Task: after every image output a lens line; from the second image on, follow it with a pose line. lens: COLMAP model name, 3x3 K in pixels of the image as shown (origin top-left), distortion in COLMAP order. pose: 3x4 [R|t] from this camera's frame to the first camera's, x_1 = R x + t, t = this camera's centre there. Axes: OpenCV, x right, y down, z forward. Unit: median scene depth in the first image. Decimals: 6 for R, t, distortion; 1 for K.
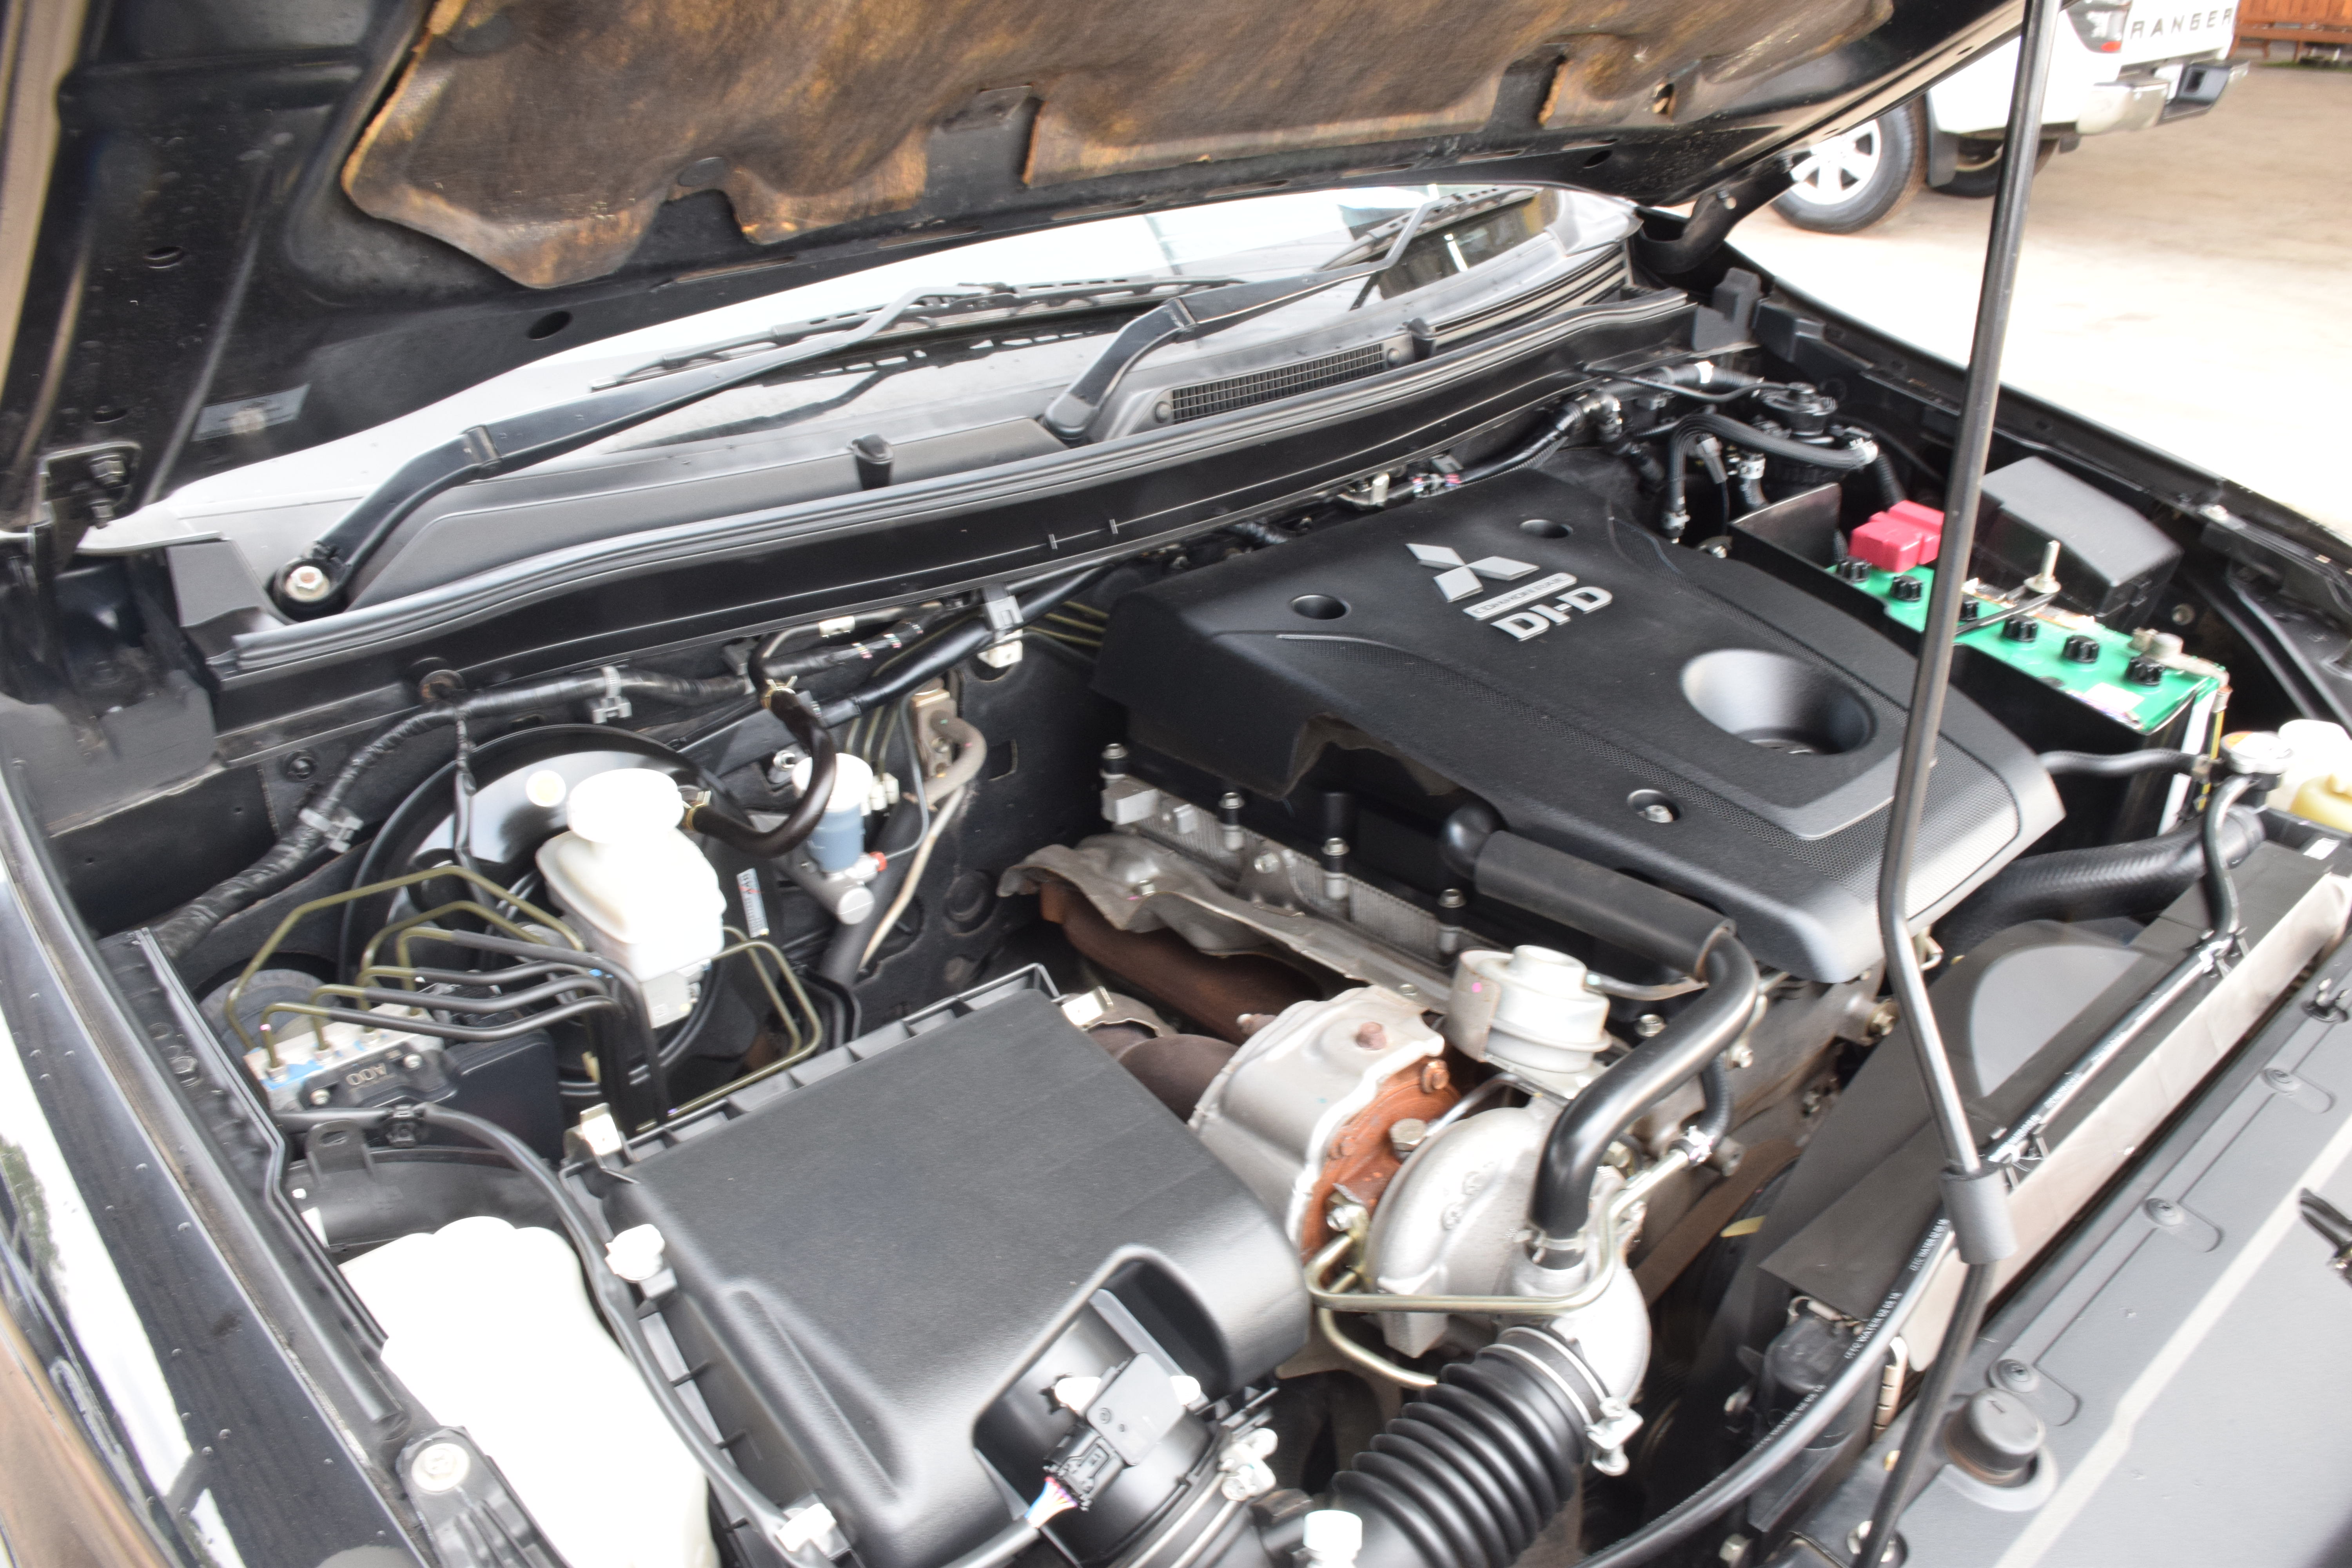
lens RADIAL K [[1833.3, 0, 1178.3], [0, 1833.3, 797.5], [0, 0, 1]] dist [-0.163769, 0.103460]
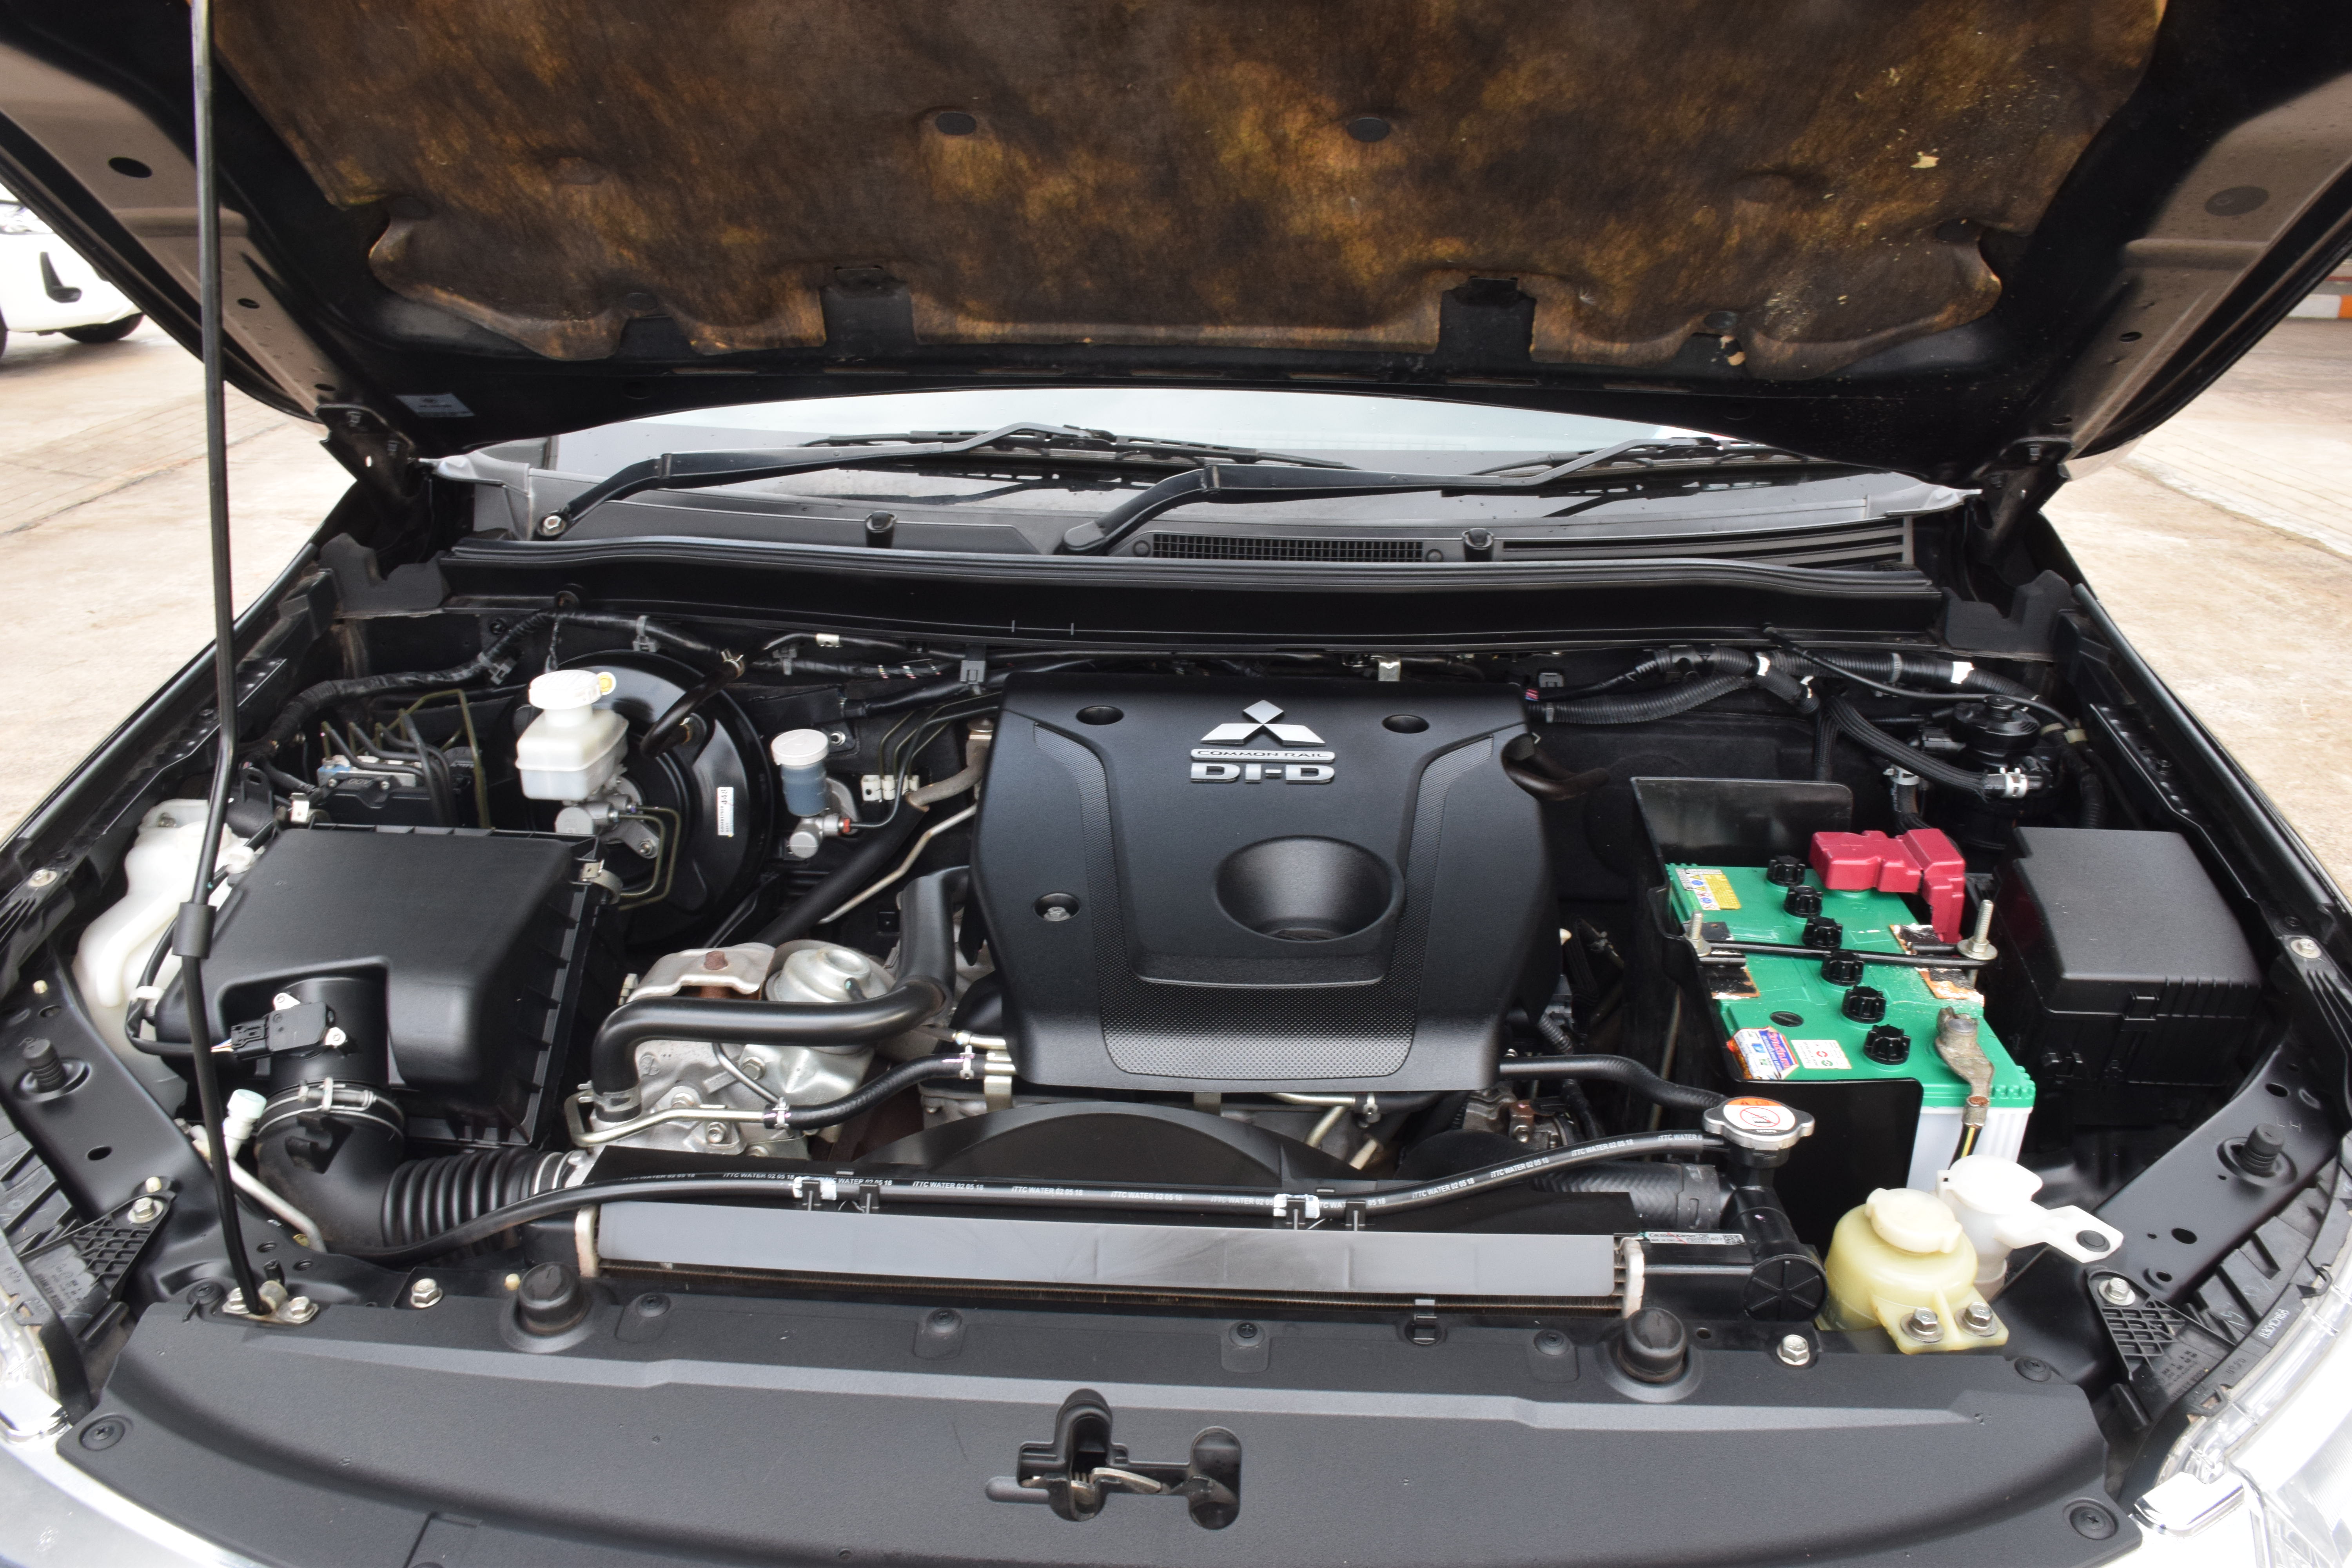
lens RADIAL K [[1864.3, 0, 1150.0], [0, 1864.3, 789.2], [0, 0, 1]] dist [-0.147031, 0.125960]
pose [[0.705793, 0.262041, -0.658172, 0.914866], [-0.334352, 0.942302, 0.016620, -0.090437], [0.624551, 0.208331, 0.752684, 0.113375]]
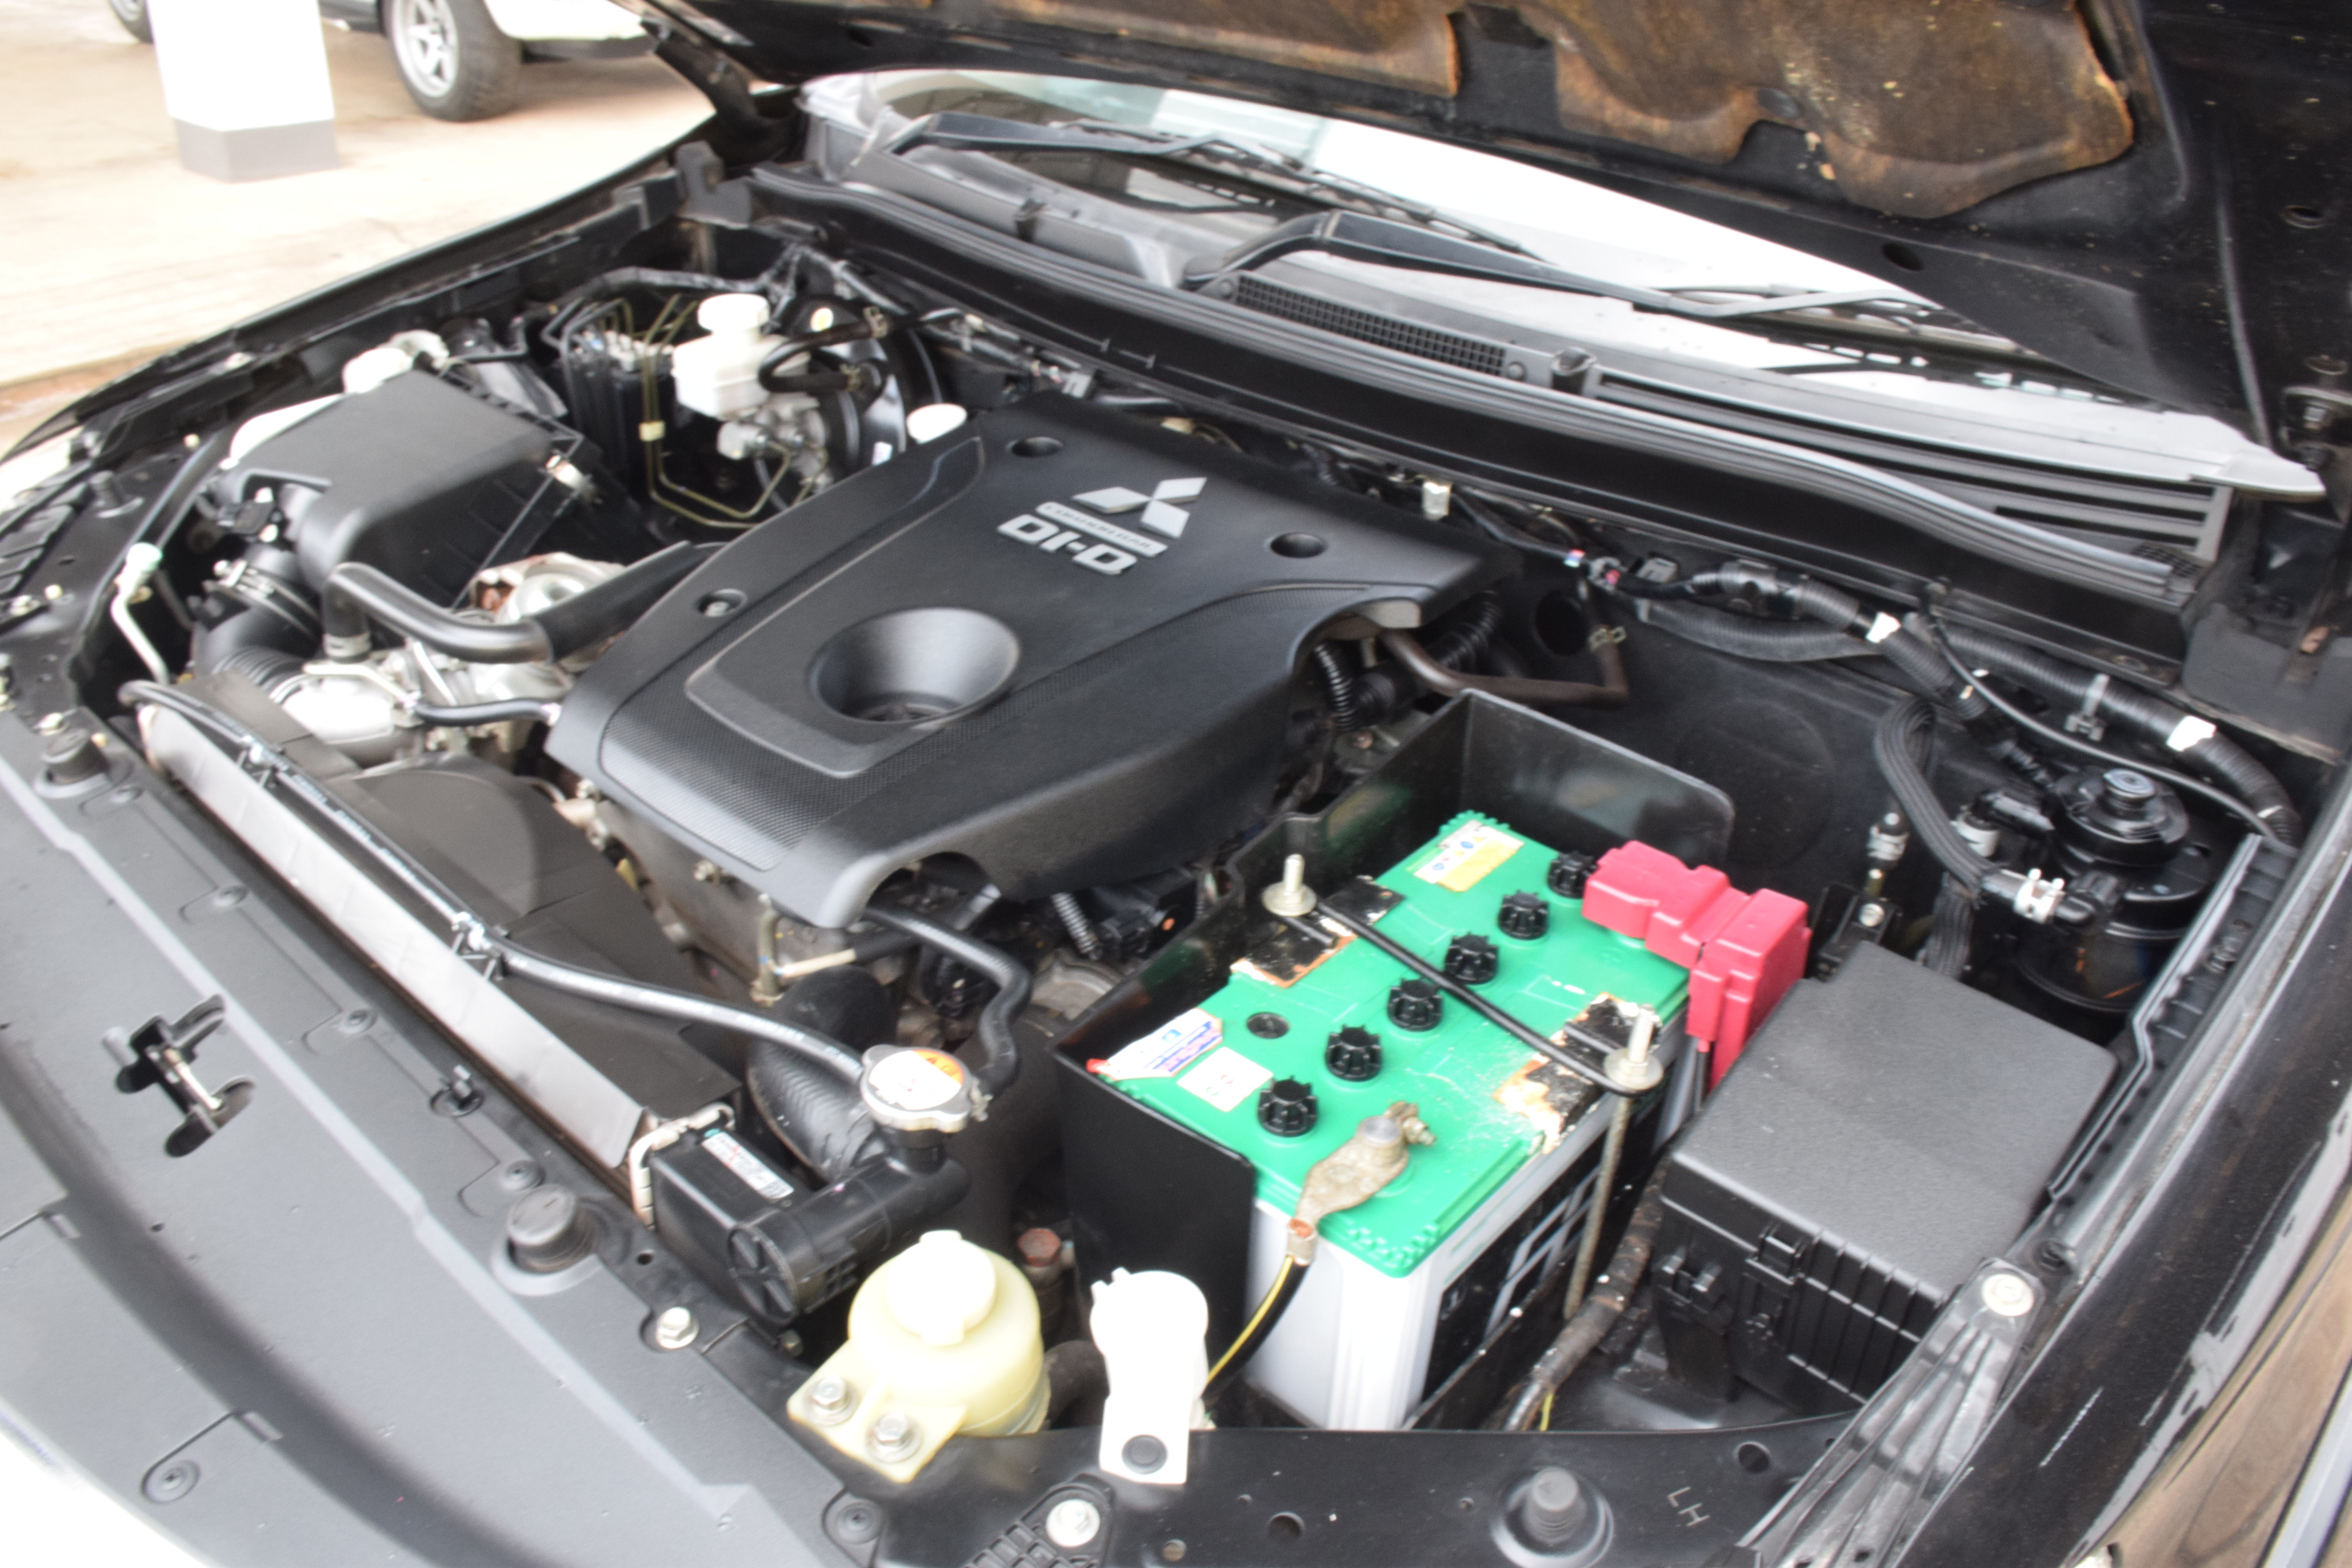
lens RADIAL K [[1833.3, 0, 1178.3], [0, 1833.3, 797.5], [0, 0, 1]] dist [-0.163769, 0.103460]
pose [[0.105070, 0.507339, -0.855317, 1.119440], [-0.502484, 0.769293, 0.394586, -0.413869], [0.858178, 0.388325, 0.335759, 0.786093]]
